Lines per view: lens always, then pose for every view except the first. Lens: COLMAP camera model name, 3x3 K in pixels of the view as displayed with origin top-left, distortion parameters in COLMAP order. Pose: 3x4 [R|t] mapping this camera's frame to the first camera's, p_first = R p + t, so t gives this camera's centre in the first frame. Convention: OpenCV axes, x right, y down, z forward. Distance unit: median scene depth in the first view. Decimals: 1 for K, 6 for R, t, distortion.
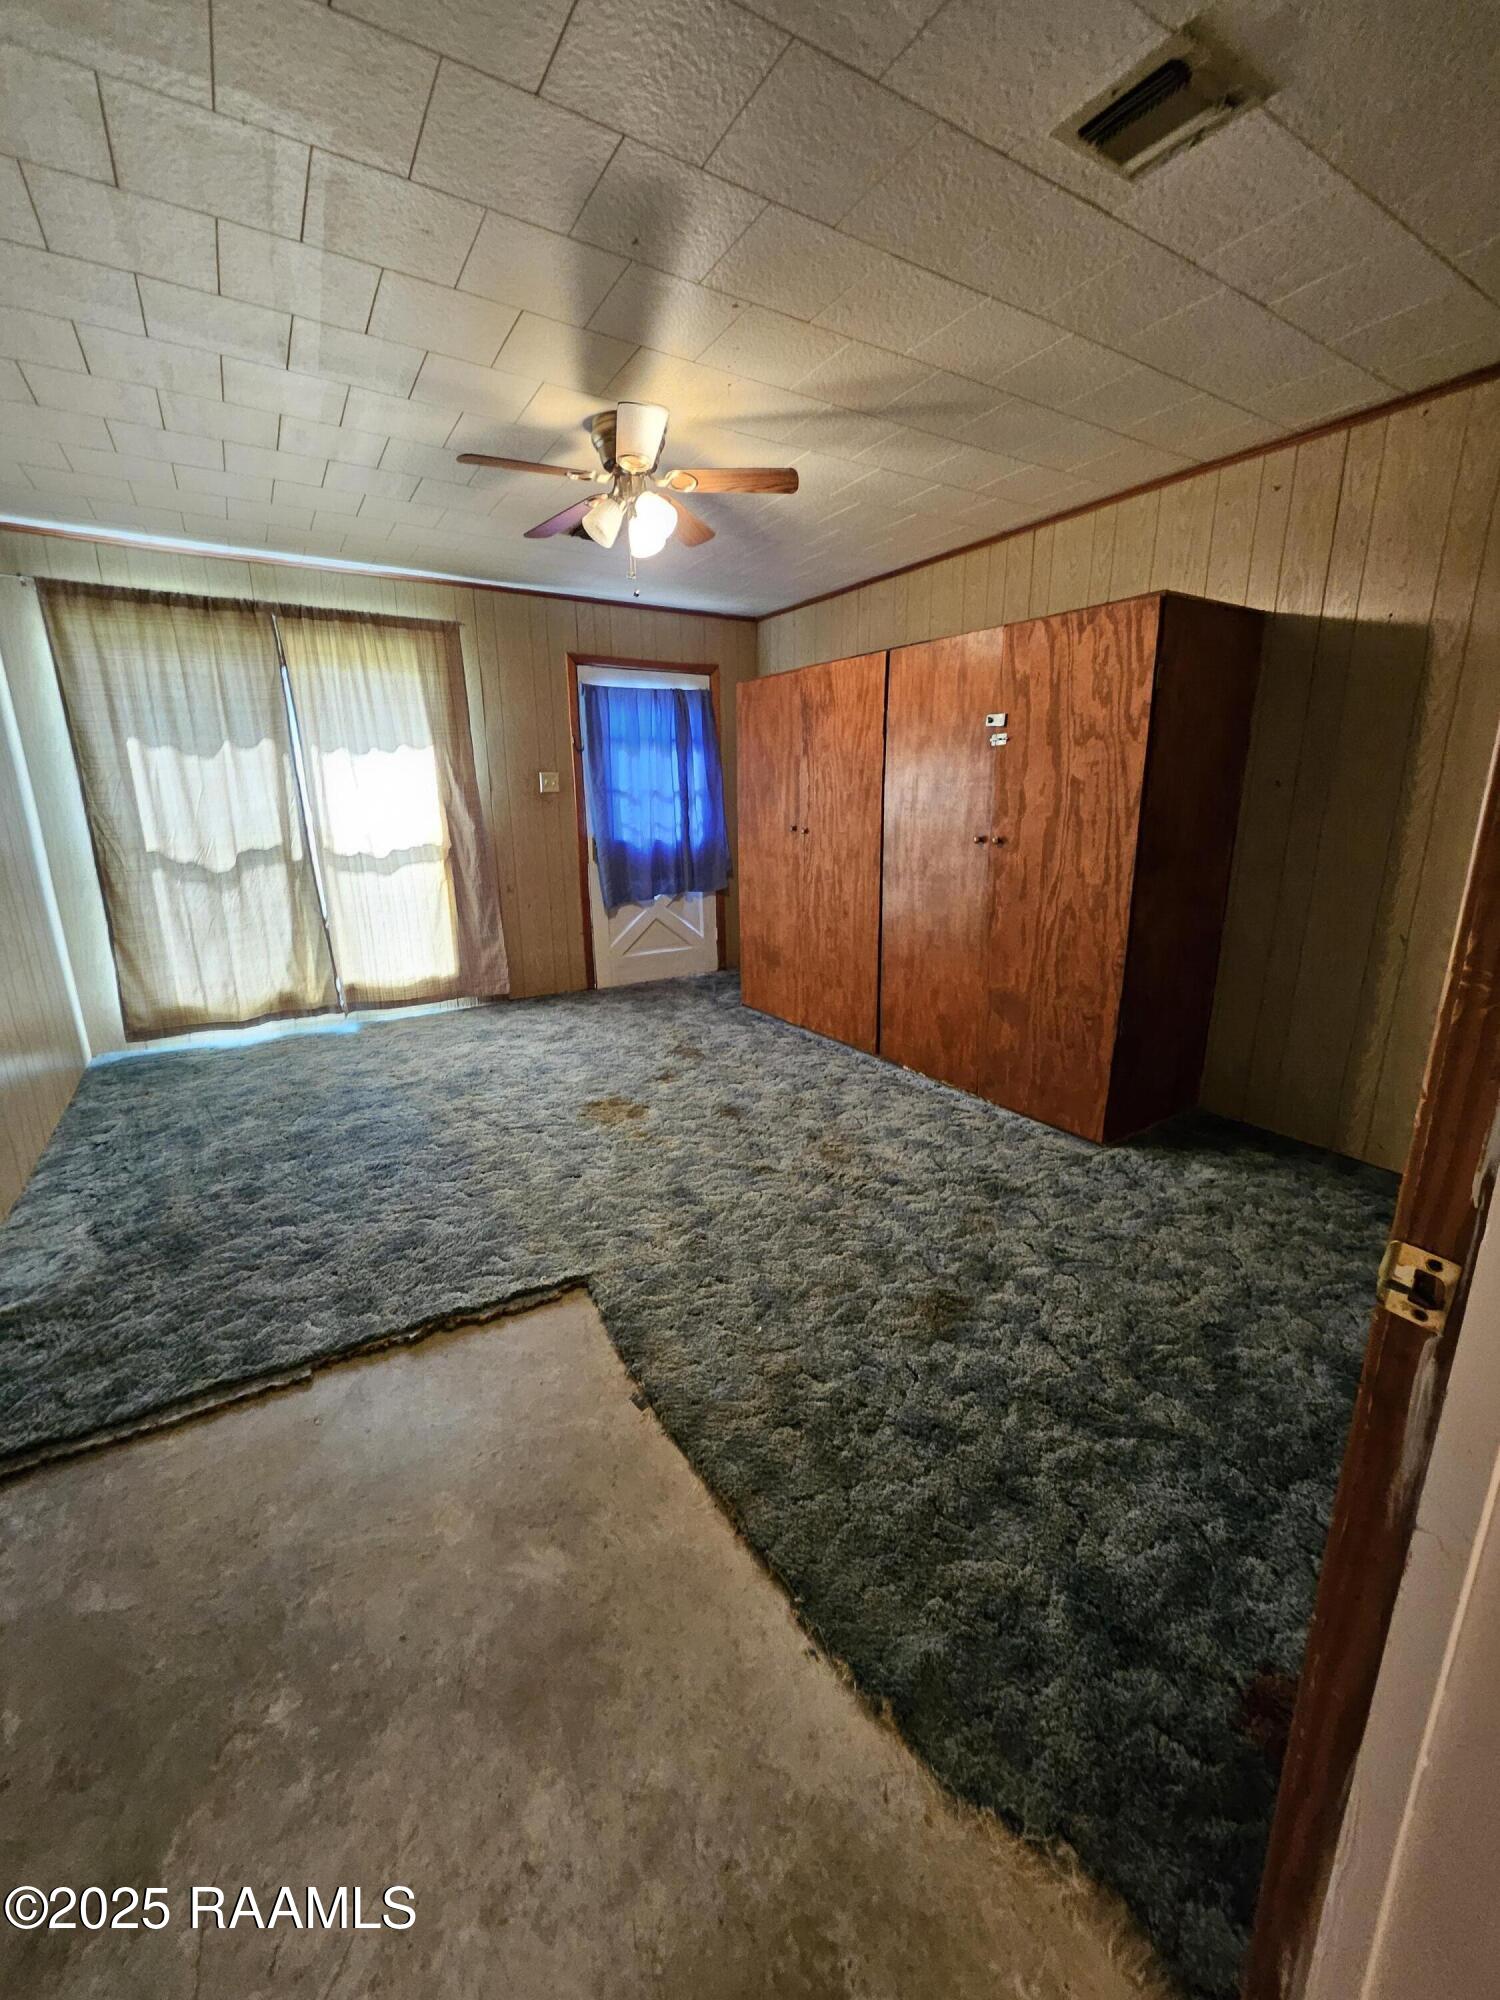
lens RADIAL K [[787.6, 0, 768.0], [0, 787.6, 995.3], [0, 0, 1]] dist [0.002128, -0.002455]
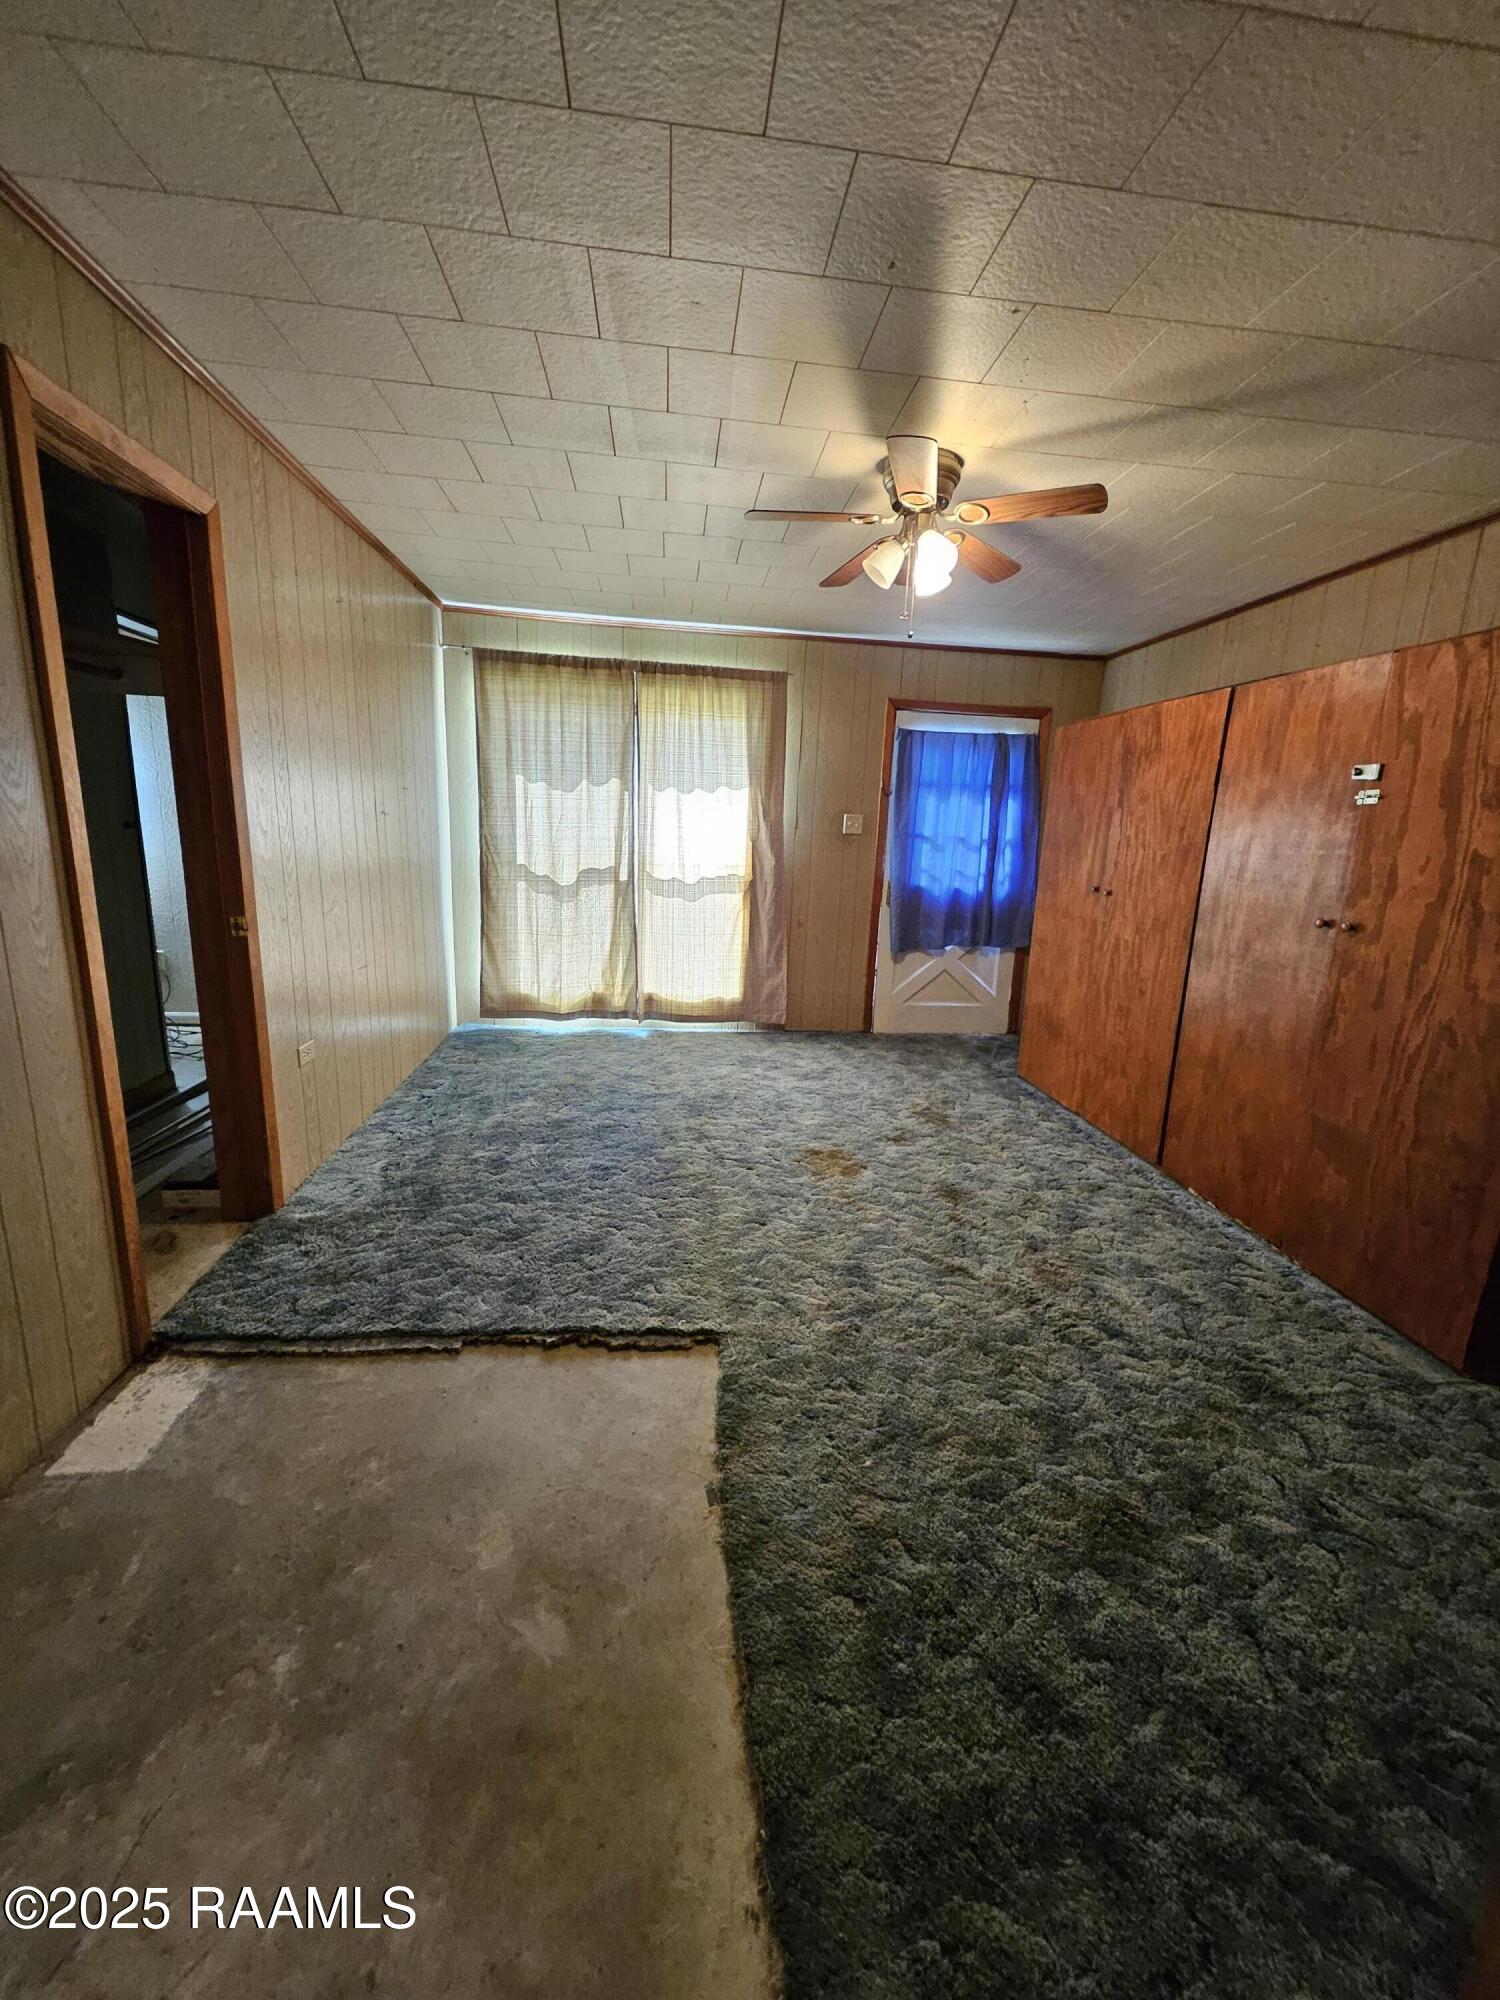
lens RADIAL K [[787.6, 0, 763.0], [0, 787.6, 991.4], [0, 0, 1]] dist [0.002128, -0.002455]
pose [[0.898932, 0.135023, -0.416762, 0.100003], [-0.159030, 0.987000, -0.023249, -0.024782], [0.408205, 0.087177, 0.908718, 0.075717]]
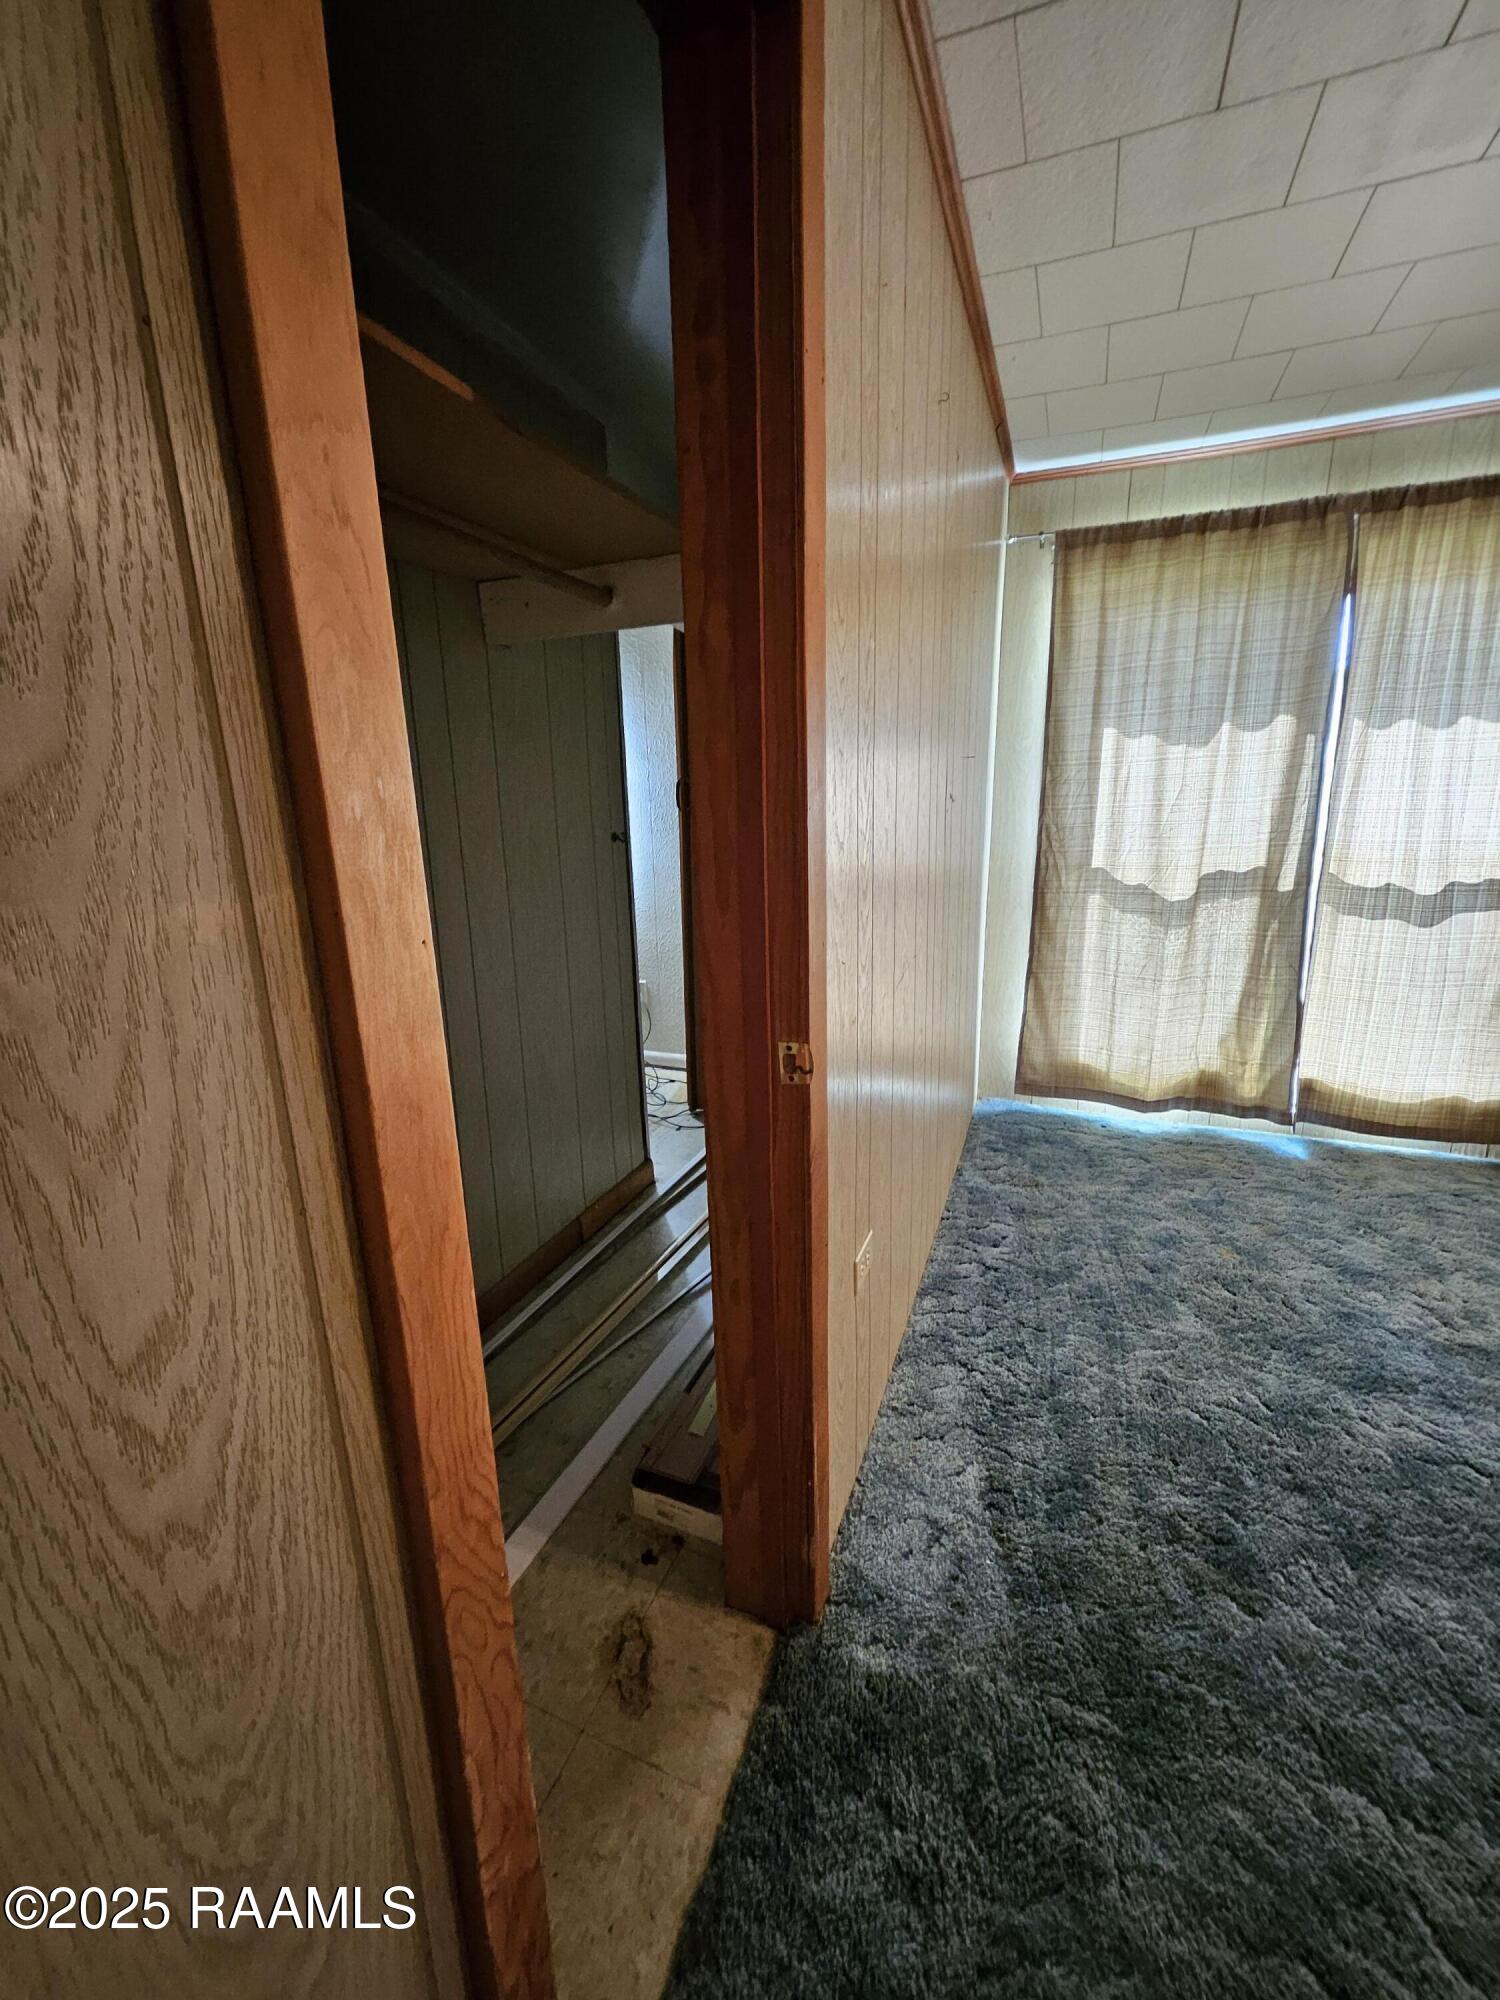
lens RADIAL K [[787.6, 0, 753.9], [0, 787.6, 978.0], [0, 0, 1]] dist [0.002128, -0.002455]
pose [[0.577113, 0.166381, -0.799536, -0.383458], [-0.188669, 0.979705, 0.067690, -0.075224], [0.794572, 0.111783, 0.596791, 0.314608]]
